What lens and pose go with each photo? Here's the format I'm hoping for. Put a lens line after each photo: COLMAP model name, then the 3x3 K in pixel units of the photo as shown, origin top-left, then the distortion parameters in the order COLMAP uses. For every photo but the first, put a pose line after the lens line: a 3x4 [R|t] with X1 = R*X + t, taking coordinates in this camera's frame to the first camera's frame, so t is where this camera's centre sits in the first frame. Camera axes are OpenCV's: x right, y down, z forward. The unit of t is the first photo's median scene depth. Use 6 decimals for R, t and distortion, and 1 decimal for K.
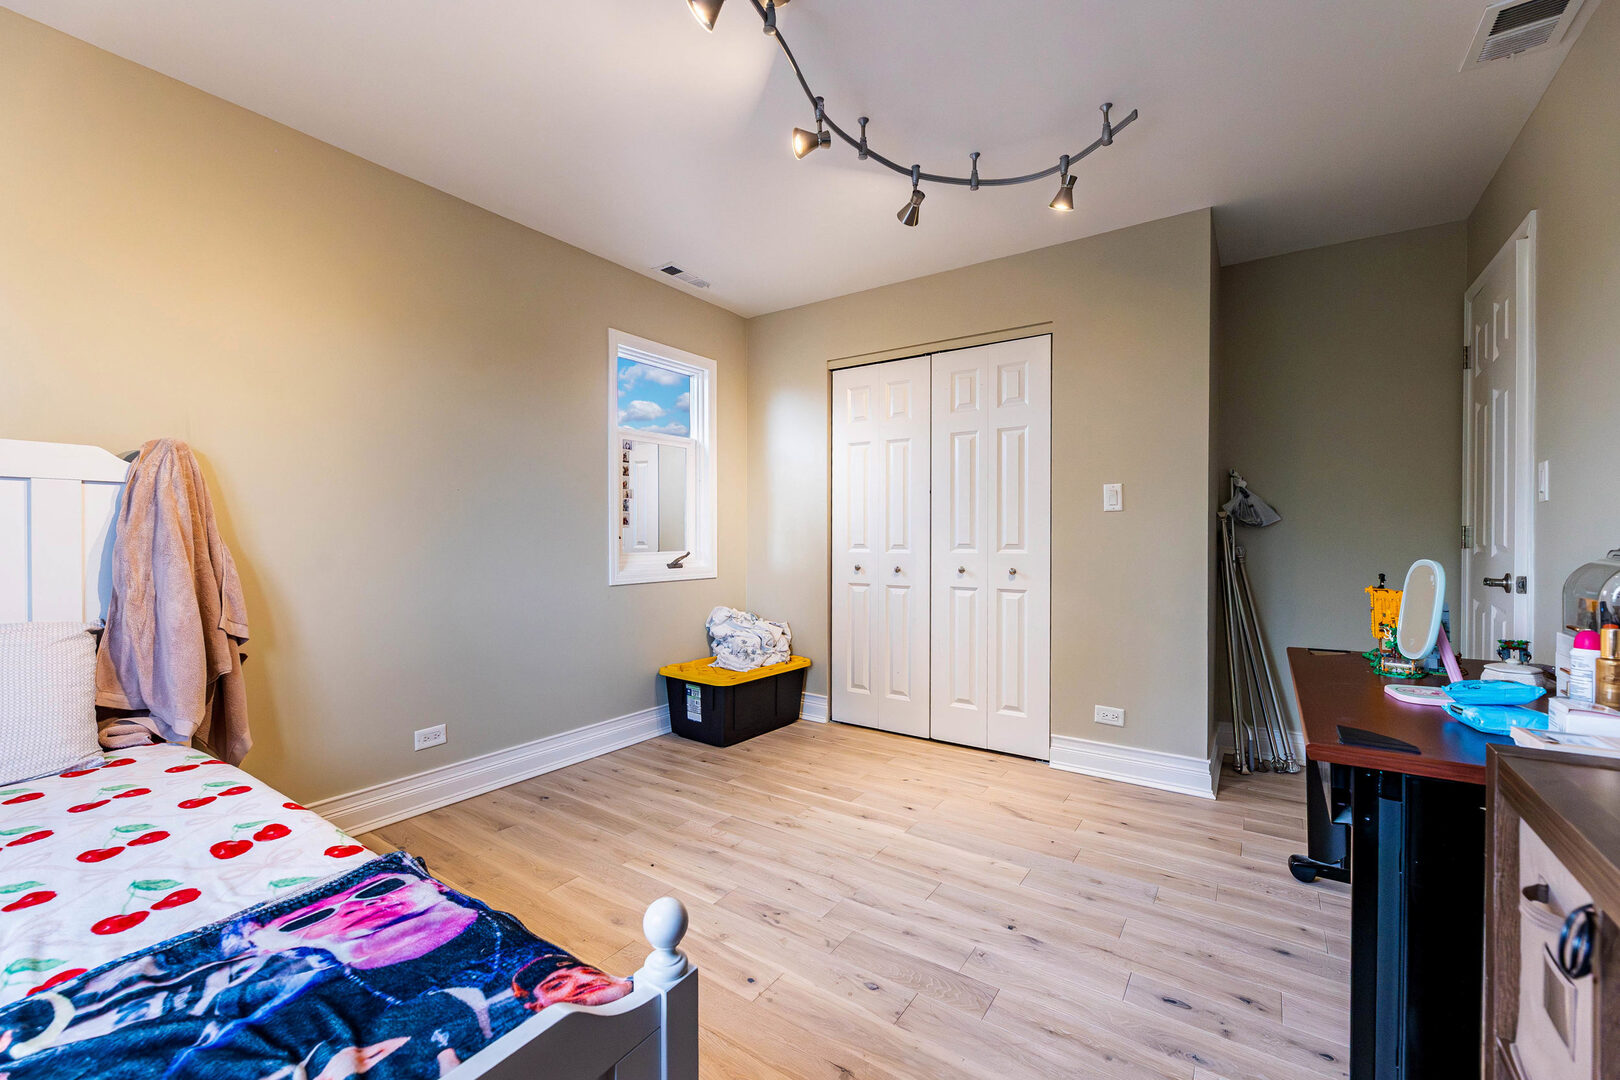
lens RADIAL K [[658.7, 0, 803.0], [0, 658.7, 537.8], [0, 0, 1]] dist [0.003737, -0.000916]
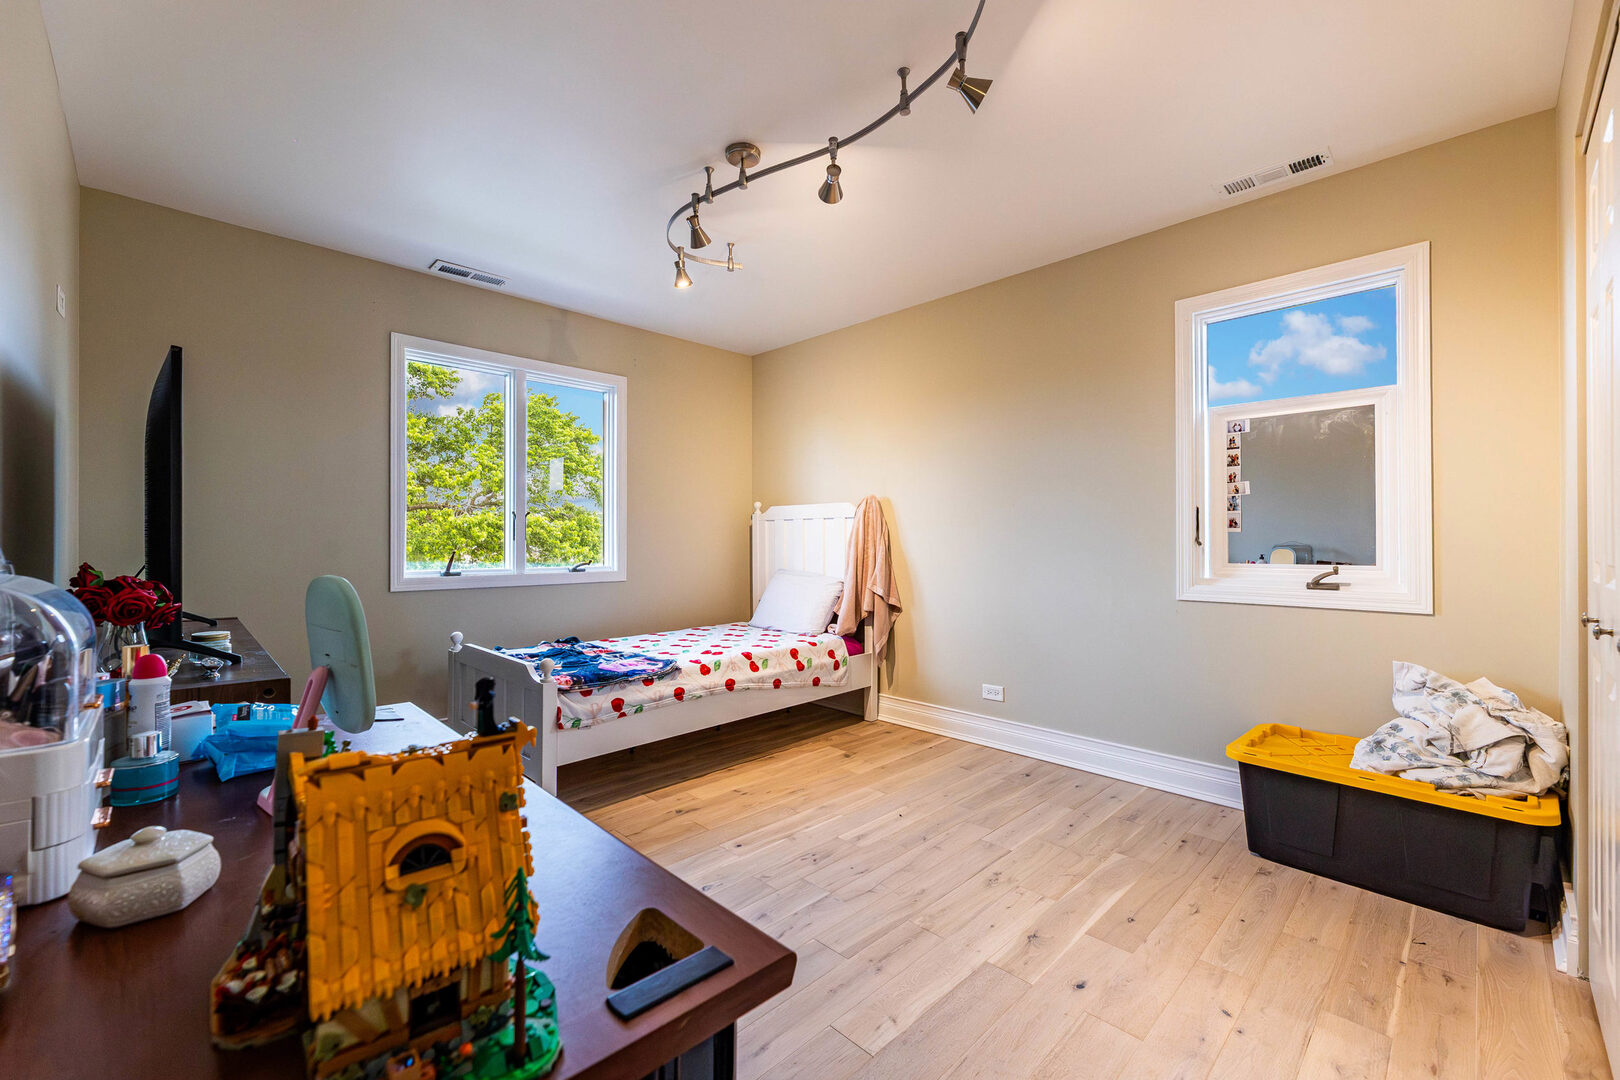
lens RADIAL K [[658.7, 0, 803.0], [0, 658.7, 537.8], [0, 0, 1]] dist [0.003737, -0.000916]
pose [[-0.184399, -0.006618, -0.982829, 0.762631], [-0.000911, 0.999978, -0.006562, -0.003556], [0.982851, -0.000314, -0.184401, 0.801745]]
